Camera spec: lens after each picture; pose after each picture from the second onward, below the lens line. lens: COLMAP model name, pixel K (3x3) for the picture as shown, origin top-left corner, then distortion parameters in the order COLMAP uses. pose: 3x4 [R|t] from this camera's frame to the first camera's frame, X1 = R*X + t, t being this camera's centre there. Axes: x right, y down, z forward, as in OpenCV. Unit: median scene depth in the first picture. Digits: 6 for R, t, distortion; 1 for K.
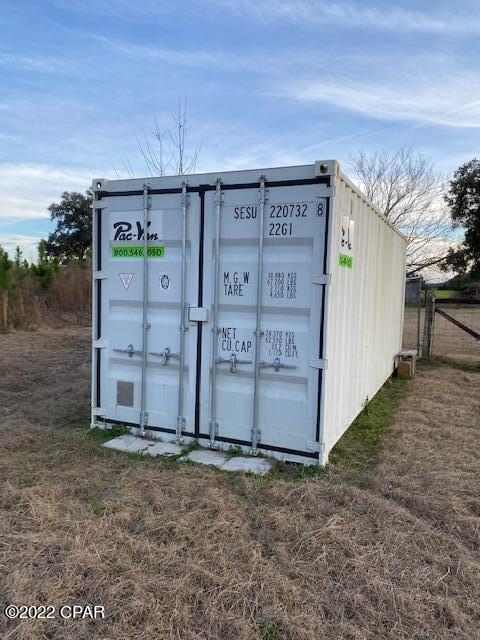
lens RADIAL K [[482.8, 0, 240.0], [0, 482.8, 320.0], [0, 0, 1]] dist [-0.018864, -0.001815]
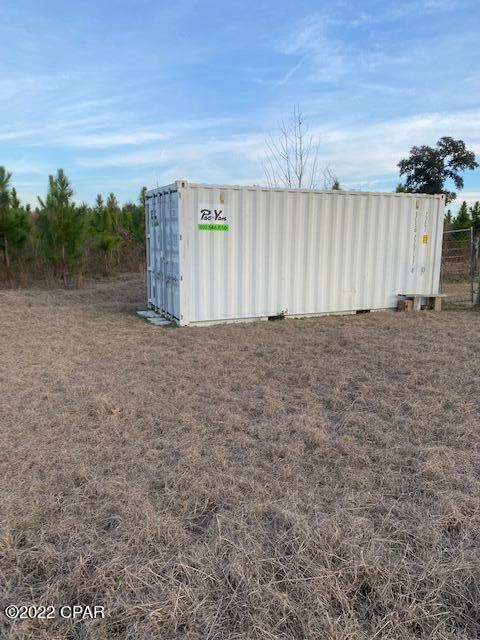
lens RADIAL K [[482.8, 0, 240.0], [0, 482.8, 320.0], [0, 0, 1]] dist [-0.018864, -0.001815]
pose [[0.714617, 0.102712, -0.691935, 0.289807], [-0.032507, 0.992969, 0.113825, 0.000637], [0.698761, -0.058848, 0.712931, -0.064784]]
